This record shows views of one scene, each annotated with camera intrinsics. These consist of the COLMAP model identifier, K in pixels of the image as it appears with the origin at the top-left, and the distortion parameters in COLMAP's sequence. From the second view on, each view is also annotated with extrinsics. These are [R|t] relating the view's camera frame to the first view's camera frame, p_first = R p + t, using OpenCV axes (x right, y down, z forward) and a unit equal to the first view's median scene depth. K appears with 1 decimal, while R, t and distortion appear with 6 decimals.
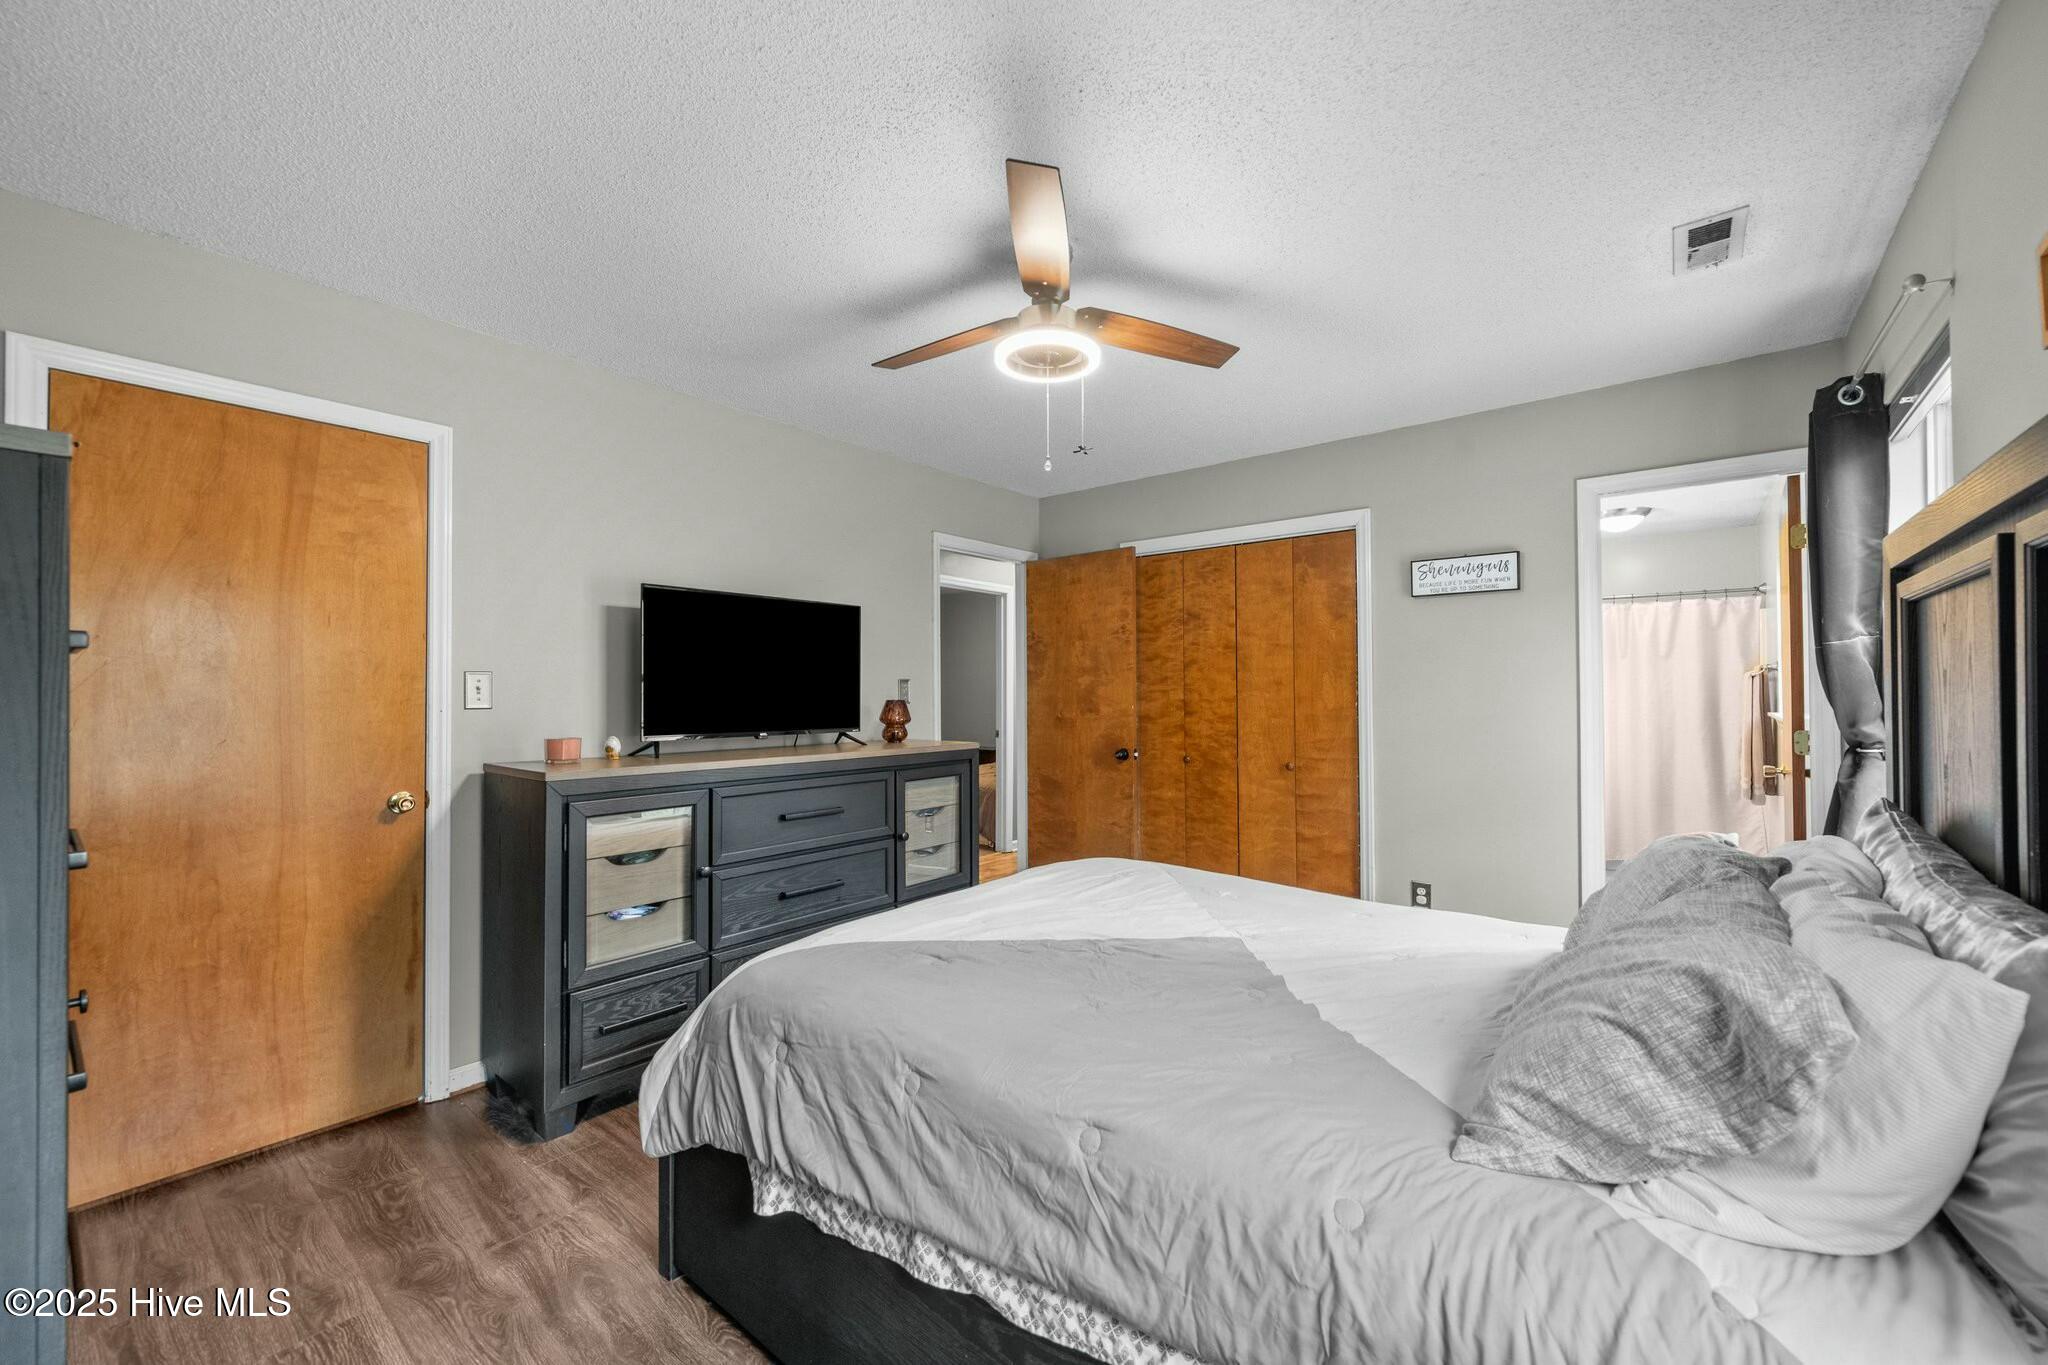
lens RADIAL K [[812.8, 0, 1029.1], [0, 812.8, 672.1], [0, 0, 1]] dist [0.002011, 0.000657]
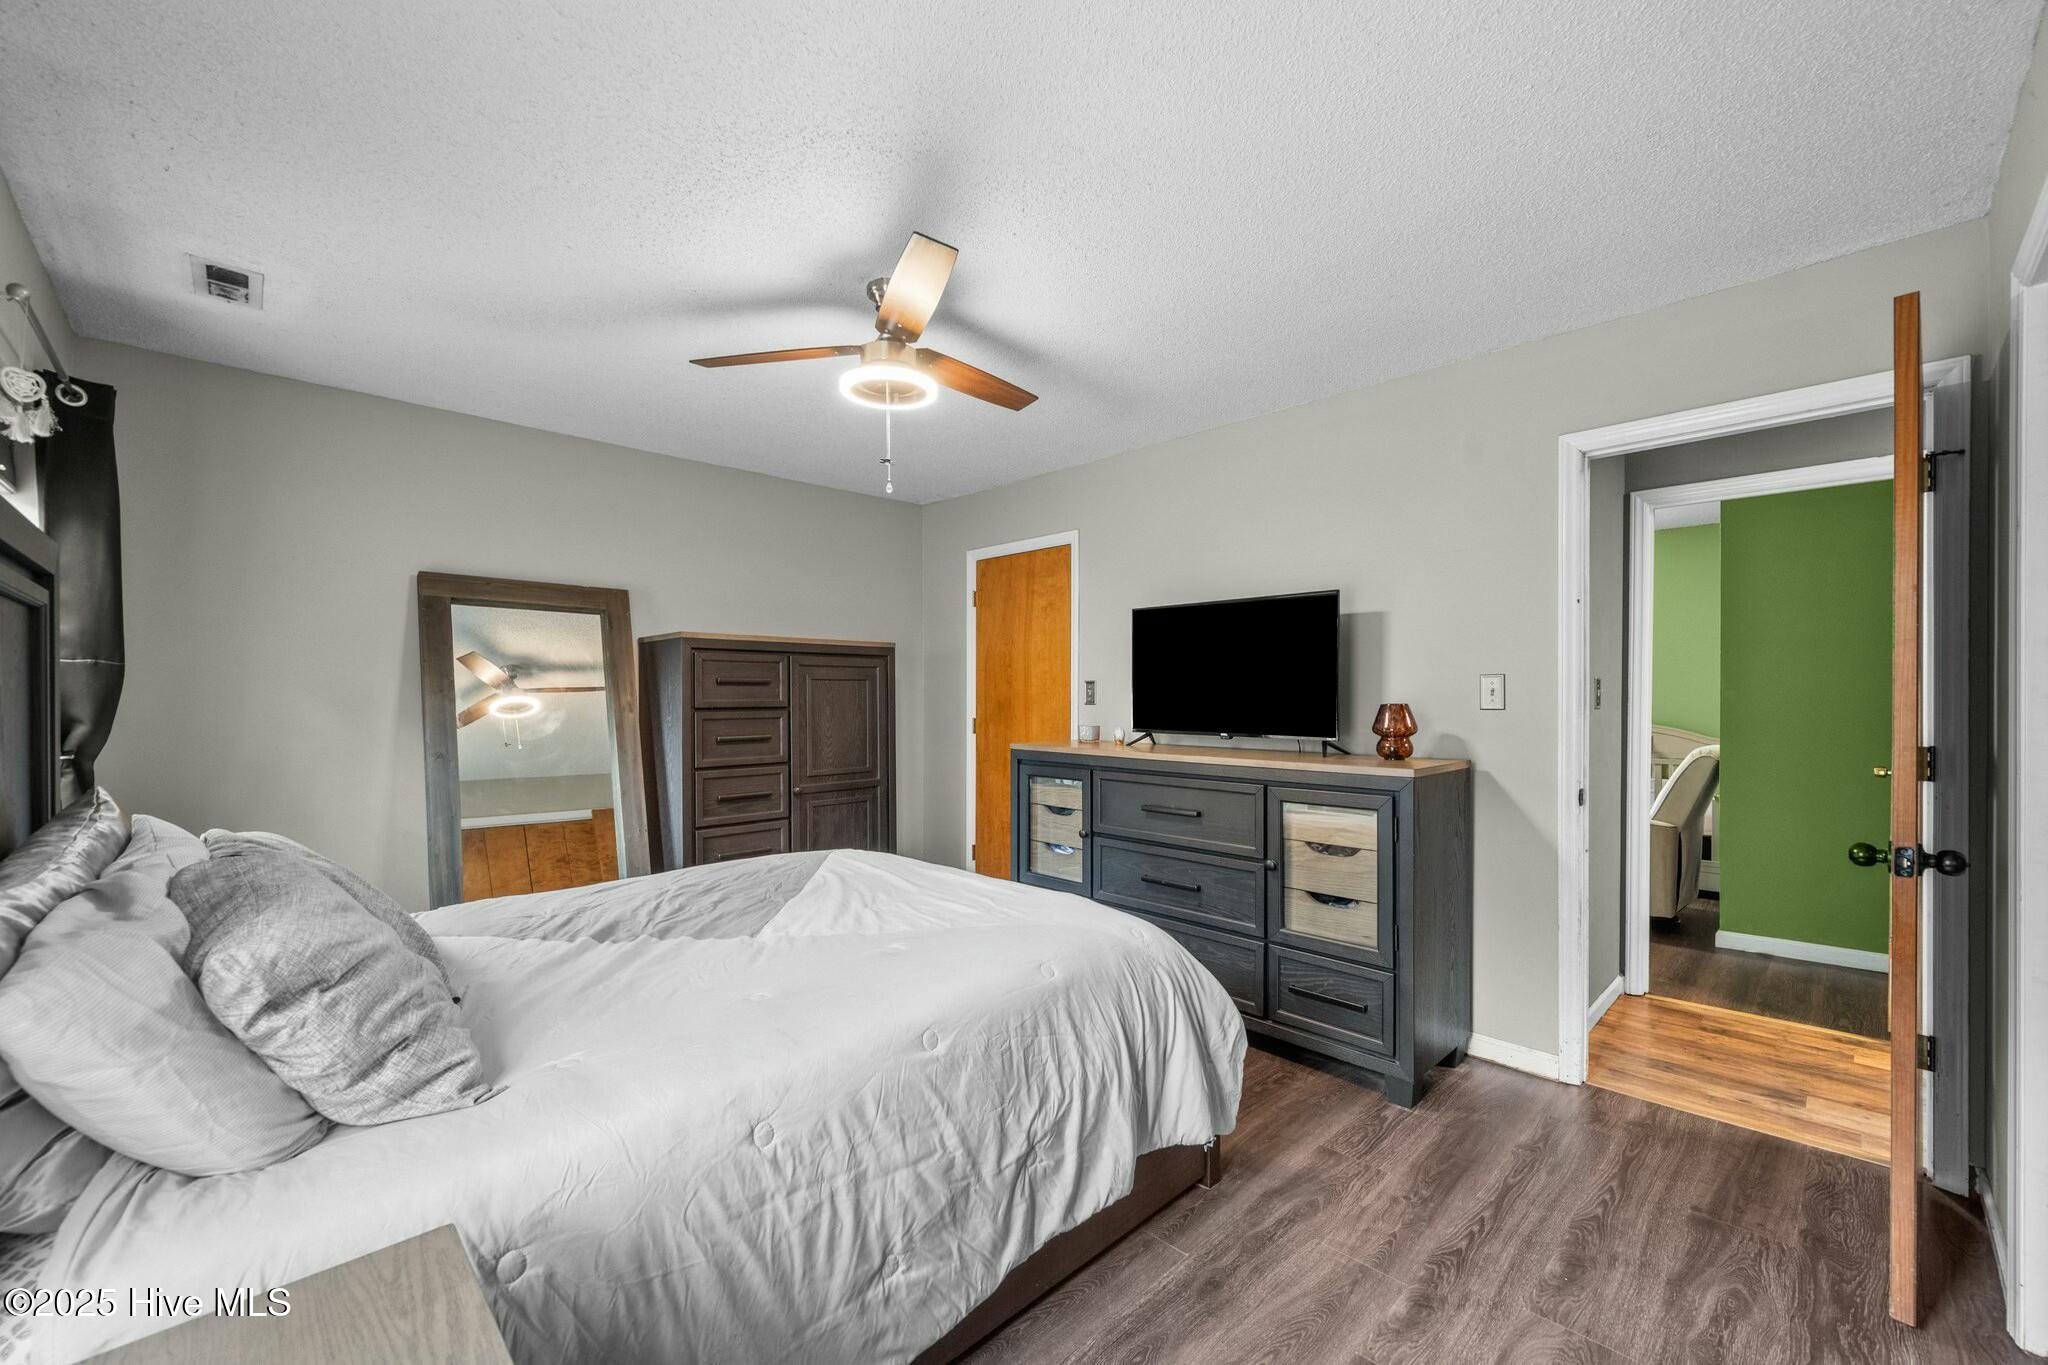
lens RADIAL K [[800.8, 0, 1024.8], [0, 800.8, 700.9], [0, 0, 1]] dist [0.000236, 0.000099]
pose [[-0.116320, 0.006907, -0.993188, 0.837175], [0.023697, 0.999710, 0.004177, 0.027833], [0.992929, -0.023050, -0.116450, 1.022084]]
